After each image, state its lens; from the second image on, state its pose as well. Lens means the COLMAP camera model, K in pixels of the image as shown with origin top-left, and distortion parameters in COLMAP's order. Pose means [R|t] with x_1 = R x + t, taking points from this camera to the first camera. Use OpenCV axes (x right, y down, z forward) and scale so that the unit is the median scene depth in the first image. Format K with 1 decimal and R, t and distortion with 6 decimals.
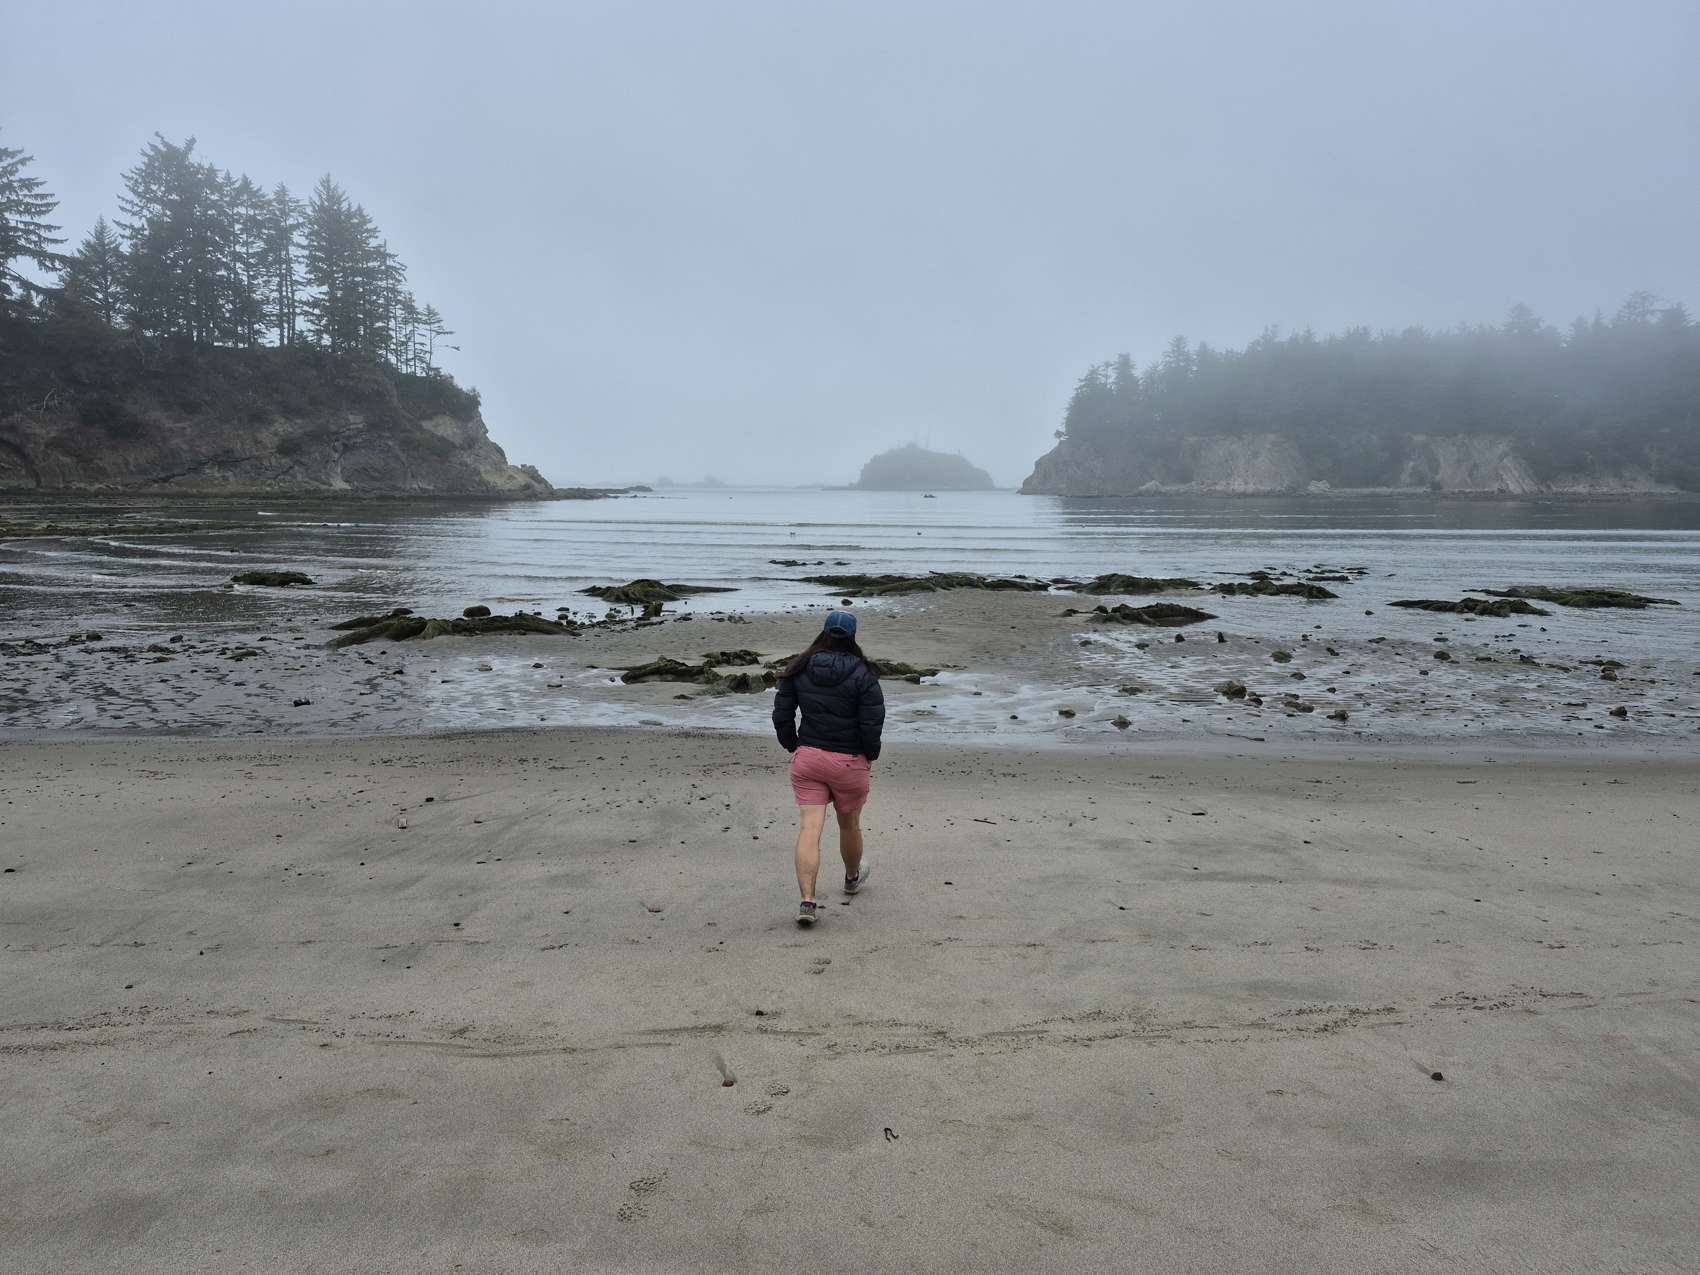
lens RADIAL K [[1158.7, 0, 847.3], [0, 1158.7, 629.8], [0, 0, 1]] dist [0.048415, -0.046170]
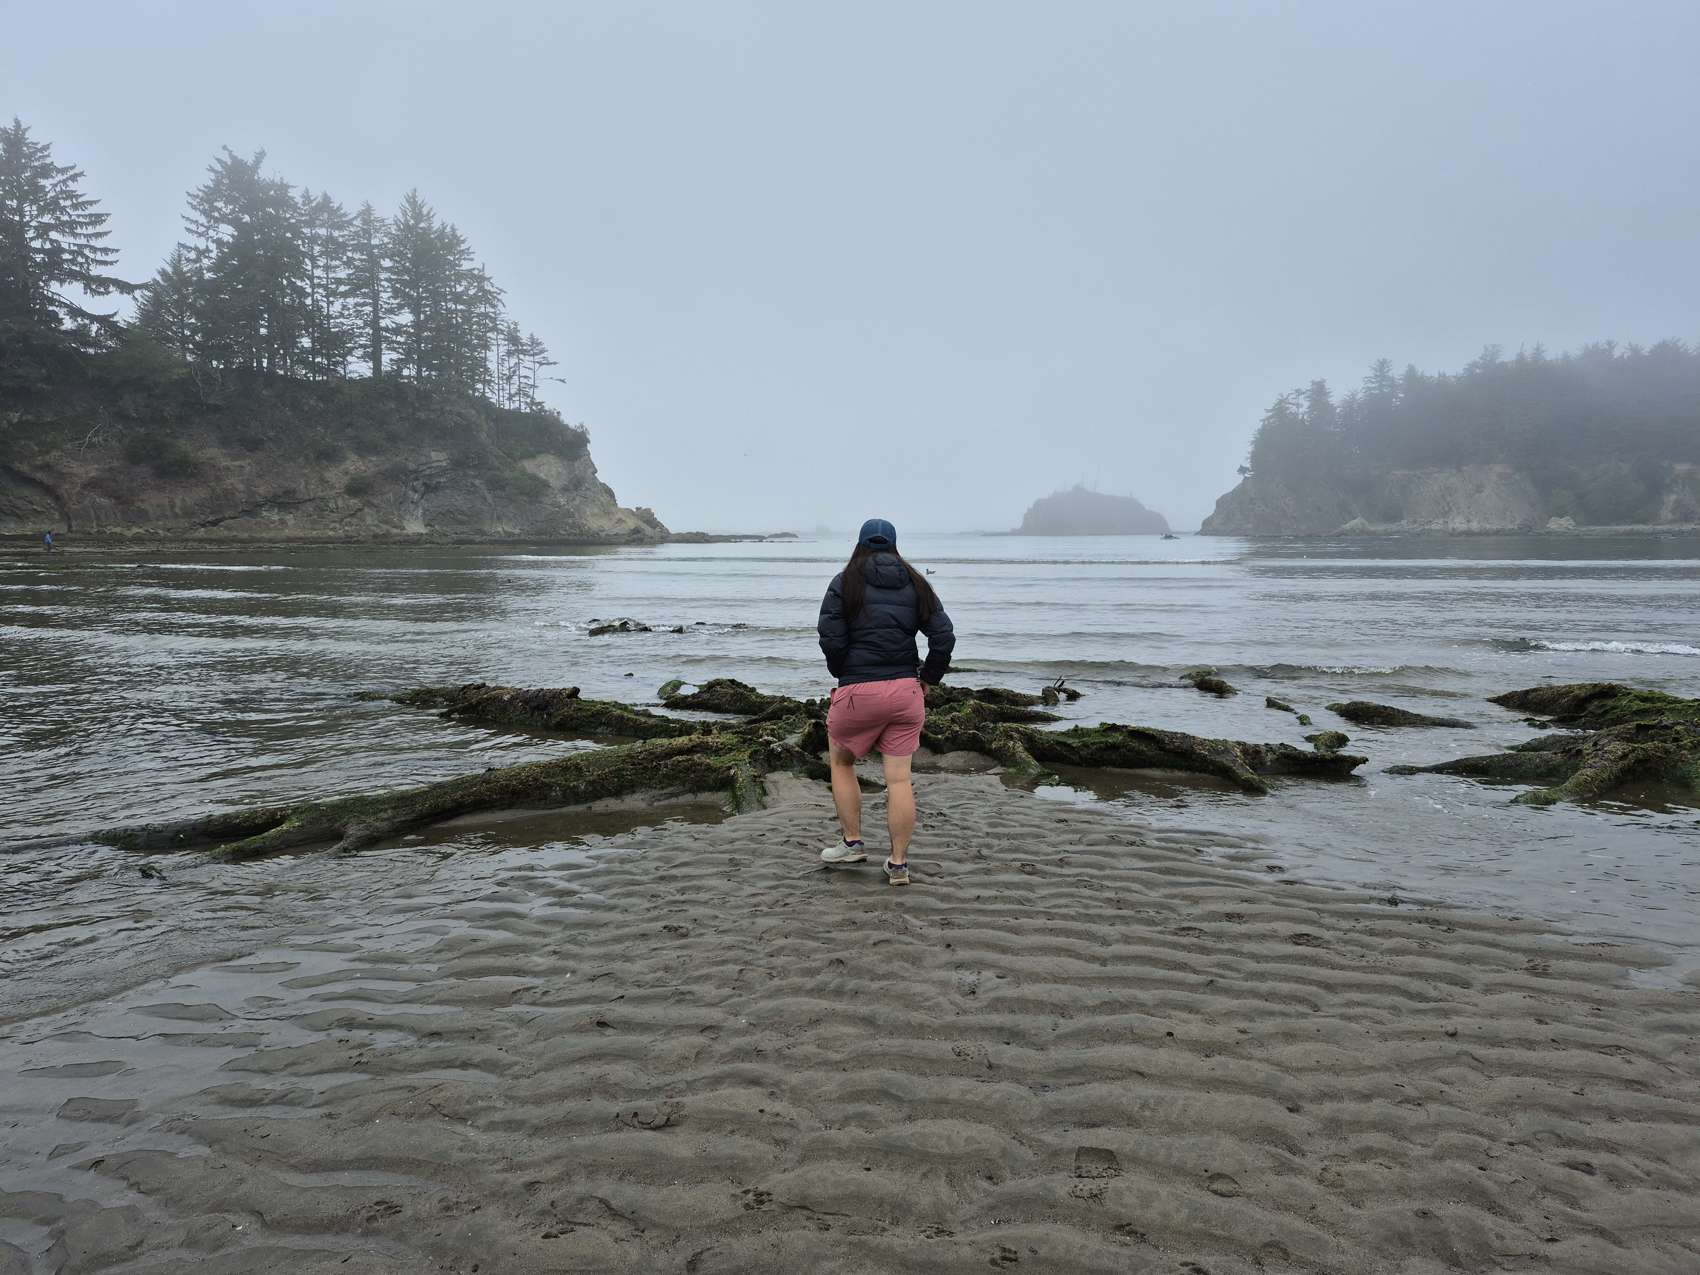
lens RADIAL K [[1158.7, 0, 860.5], [0, 1158.7, 632.1], [0, 0, 1]] dist [0.048415, -0.046170]
pose [[0.990851, 0.000830, -0.134958, 0.022728], [-0.006366, 0.999156, -0.040591, -0.010100], [0.134810, 0.041079, 0.990020, 0.156234]]
